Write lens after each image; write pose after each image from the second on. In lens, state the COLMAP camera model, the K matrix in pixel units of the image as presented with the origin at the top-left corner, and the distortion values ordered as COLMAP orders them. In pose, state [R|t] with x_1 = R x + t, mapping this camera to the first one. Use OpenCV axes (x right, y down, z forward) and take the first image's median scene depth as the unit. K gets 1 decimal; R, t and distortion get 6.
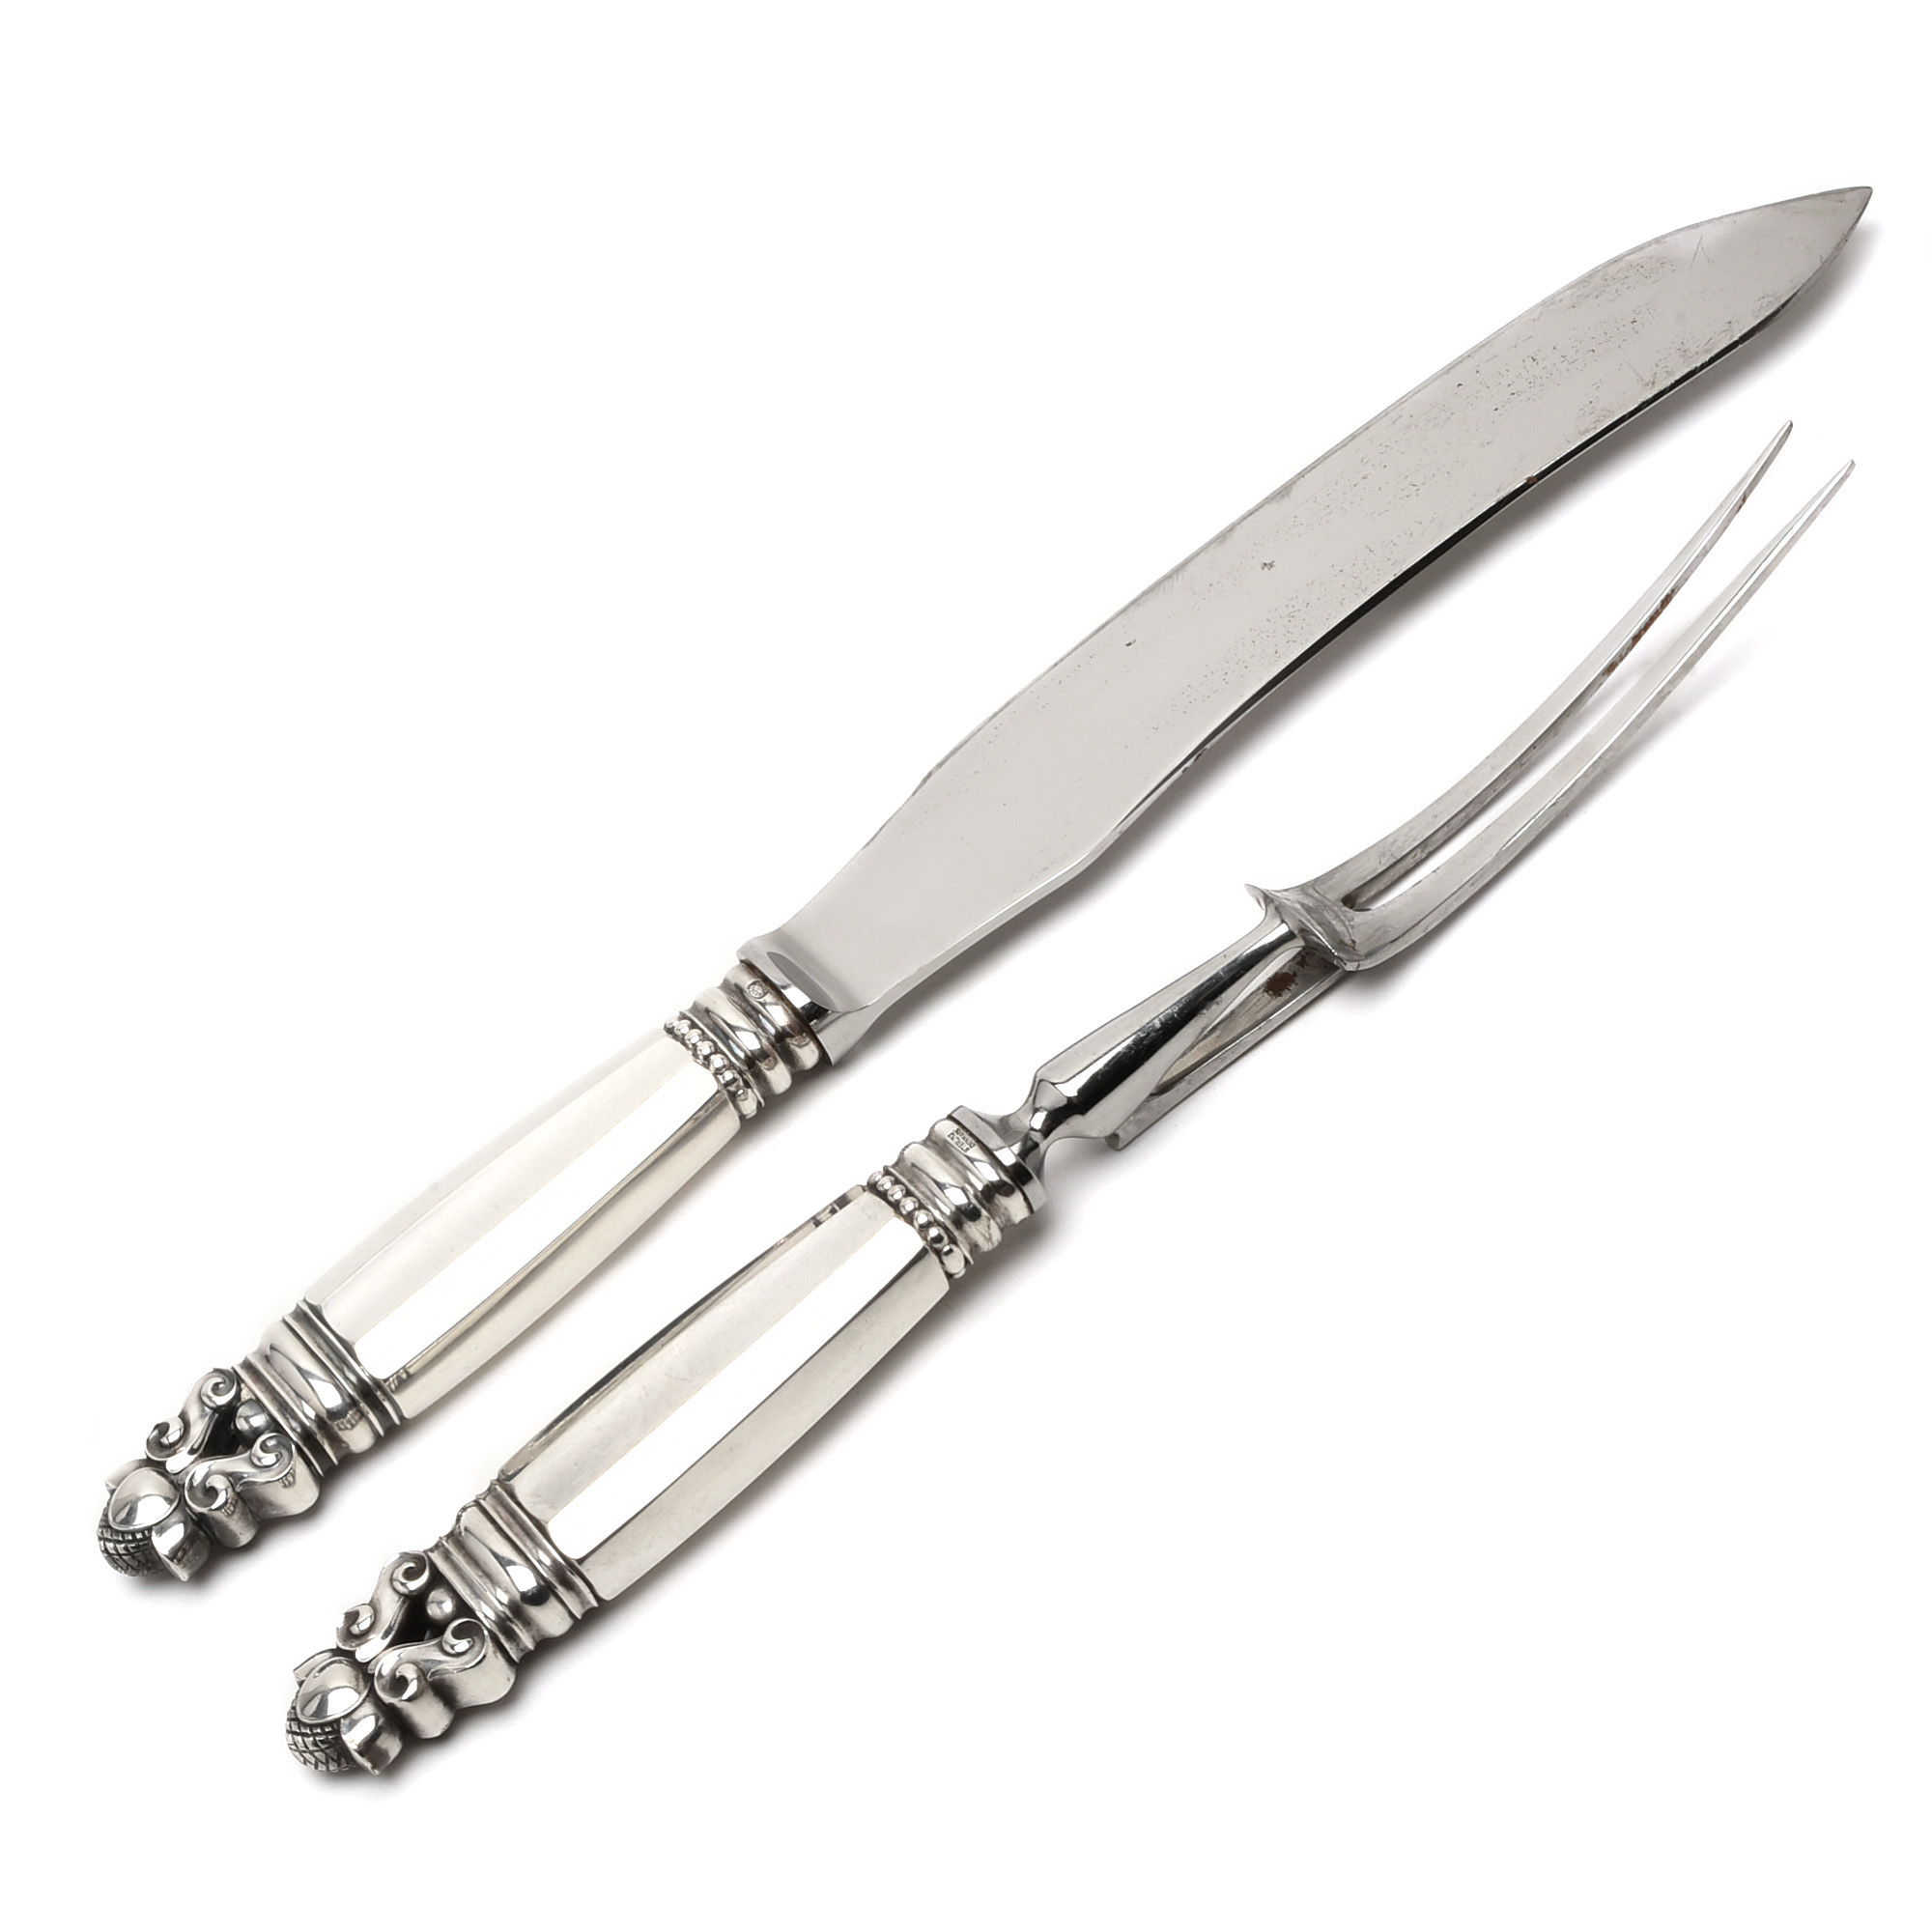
lens RADIAL K [[4738.7, 0, 785.5], [0, 4738.7, 966.7], [0, 0, 1]] dist [-0.020560, -0.143740]
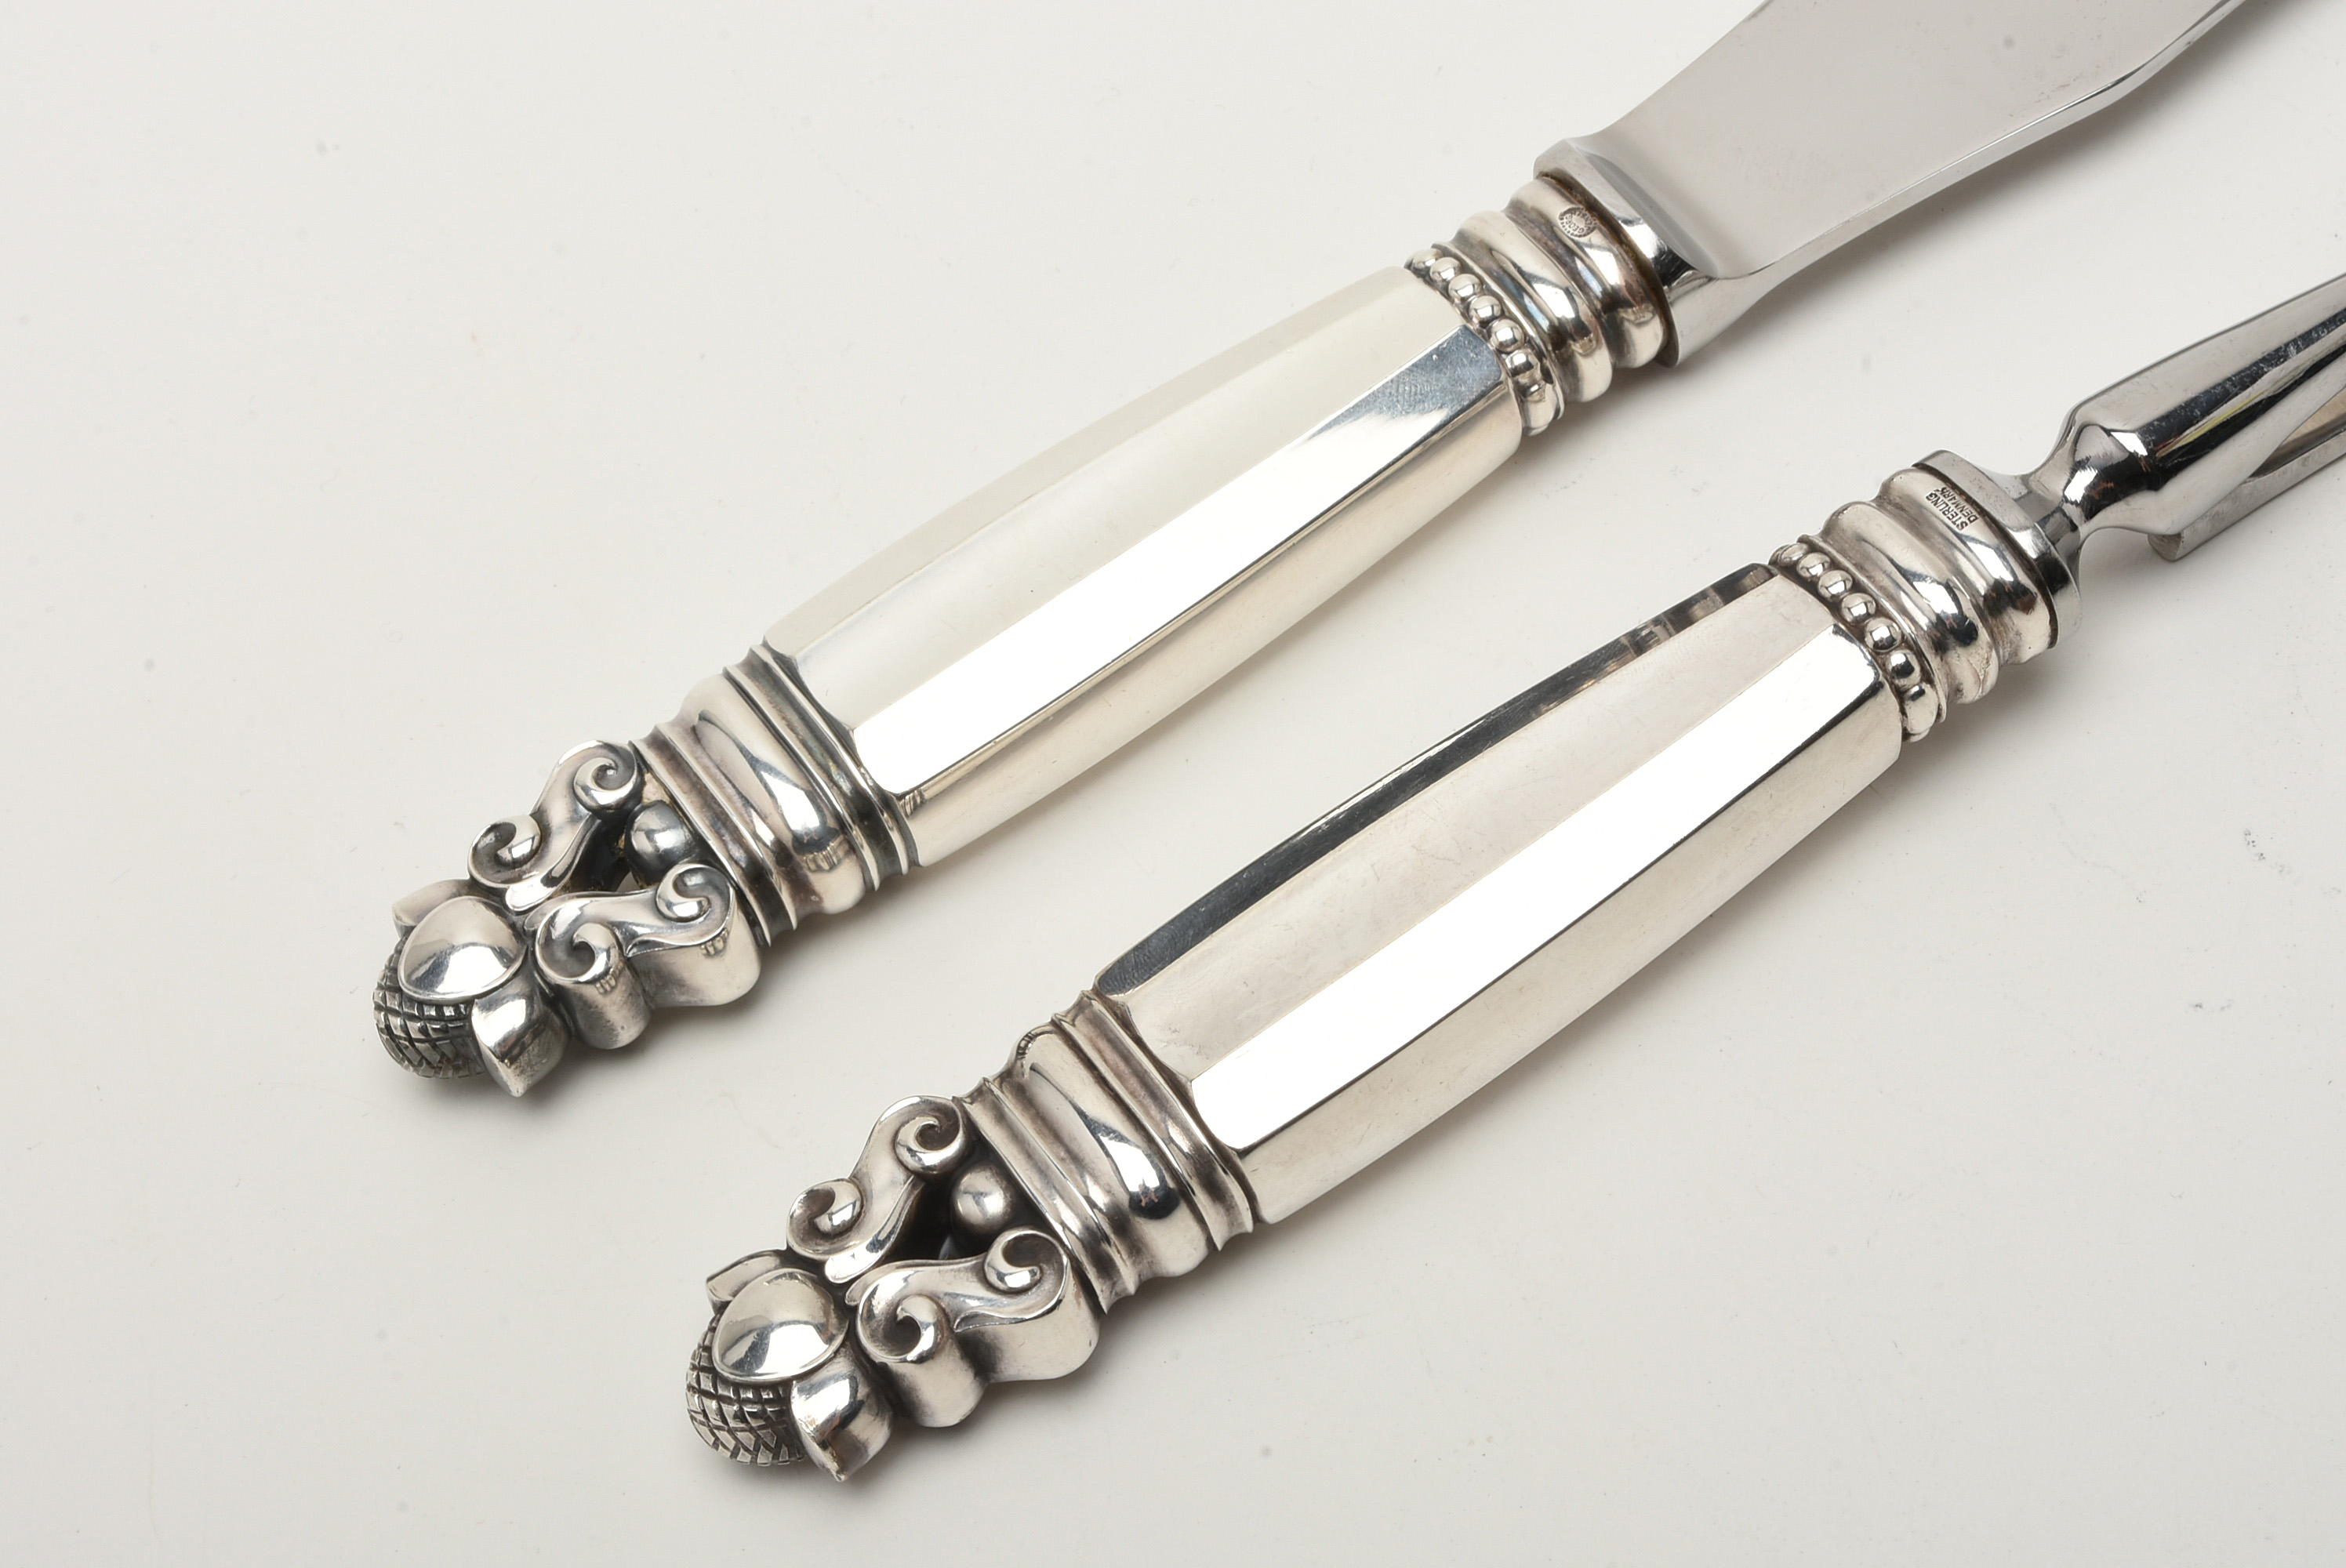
lens RADIAL K [[4641.4, 0, 1173.0], [0, 4641.4, 784.0], [0, 0, 1]] dist [0.017673, -0.028094]
pose [[0.989572, 0.119310, 0.080702, -0.097709], [-0.125069, 0.989639, 0.070519, 0.041185], [-0.071452, -0.079877, 0.994241, 0.428608]]
